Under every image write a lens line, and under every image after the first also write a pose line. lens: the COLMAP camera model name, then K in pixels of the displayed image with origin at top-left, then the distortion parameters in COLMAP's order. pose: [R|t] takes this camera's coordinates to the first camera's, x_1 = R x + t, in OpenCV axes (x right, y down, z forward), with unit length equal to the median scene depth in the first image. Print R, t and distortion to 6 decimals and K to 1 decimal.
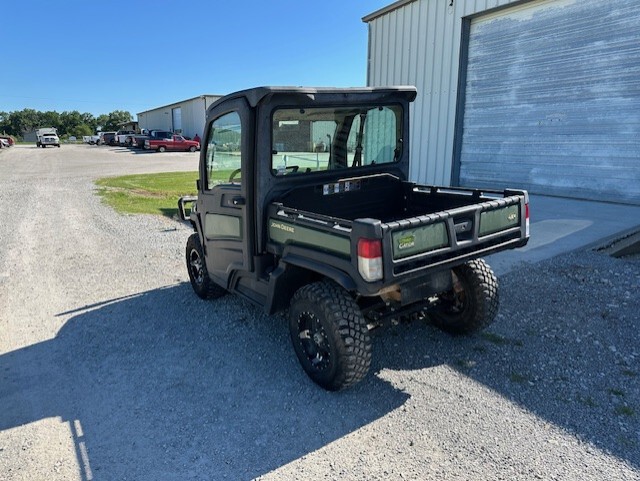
lens RADIAL K [[455.4, 0, 324.6], [0, 455.4, 236.4], [0, 0, 1]] dist [0.003838, -0.009424]
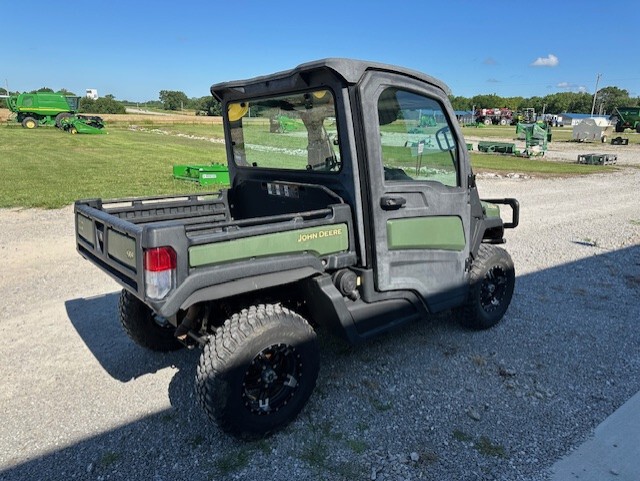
lens RADIAL K [[455.4, 0, 324.6], [0, 455.4, 236.4], [0, 0, 1]] dist [0.003838, -0.009424]
pose [[0.074632, 0.249854, -0.965403, 0.414792], [-0.218631, 0.948649, 0.228616, -0.110366], [0.972949, 0.194005, 0.125426, 0.451636]]
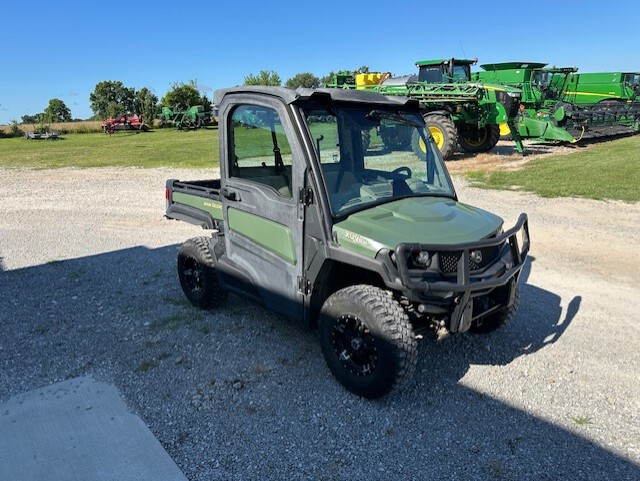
lens RADIAL K [[447.1, 0, 319.4], [0, 447.1, 247.4], [0, 0, 1]] dist [0.026684, -0.050032]
pose [[-0.991196, 0.080377, -0.105216, 0.051806], [0.023462, 0.888706, 0.457876, -0.218615], [0.130309, 0.451377, -0.882768, 0.954470]]
